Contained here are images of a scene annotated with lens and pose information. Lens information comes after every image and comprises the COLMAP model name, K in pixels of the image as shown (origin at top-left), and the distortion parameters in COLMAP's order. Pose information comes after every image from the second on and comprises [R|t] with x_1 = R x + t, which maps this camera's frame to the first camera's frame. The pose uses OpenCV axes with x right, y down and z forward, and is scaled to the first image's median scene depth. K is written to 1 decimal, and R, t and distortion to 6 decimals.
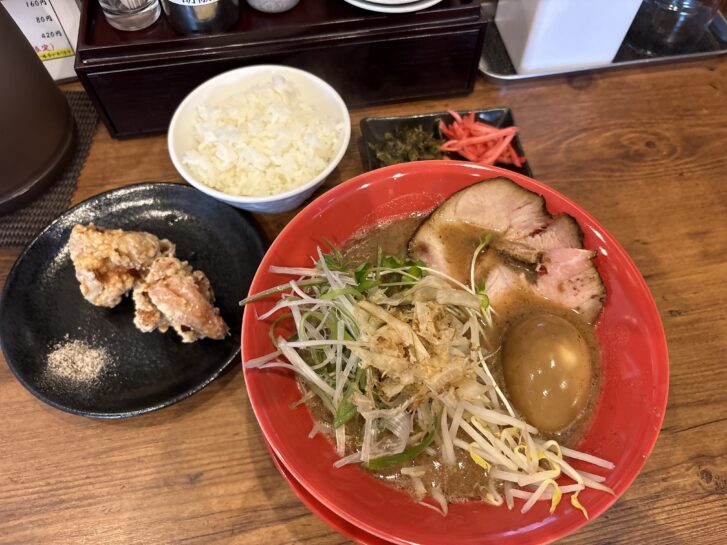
lens RADIAL K [[558.2, 0, 363.5], [0, 558.2, 272.5], [0, 0, 1]] dist [-0.002771, 0.060257]
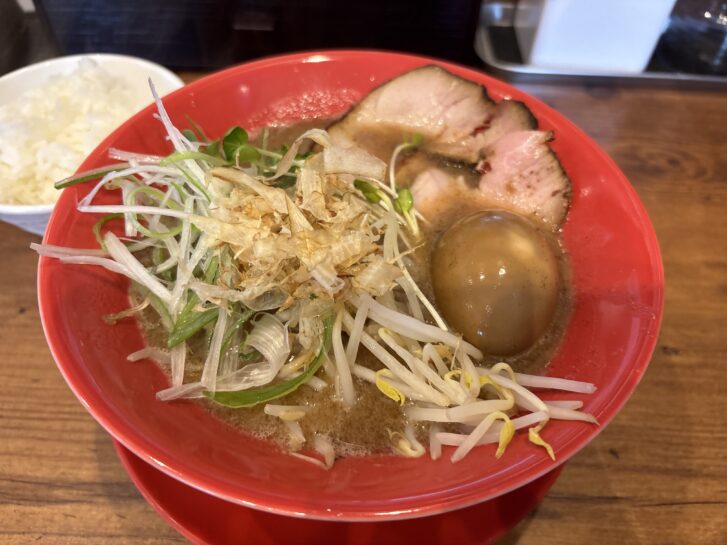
lens RADIAL K [[558.2, 0, 363.5], [0, 558.2, 272.5], [0, 0, 1]] dist [-0.002771, 0.060257]
pose [[0.999824, 0.000942, 0.018746, 0.161279], [0.002900, 0.978986, -0.203907, 0.325456], [-0.018544, 0.203926, 0.978811, 0.336466]]
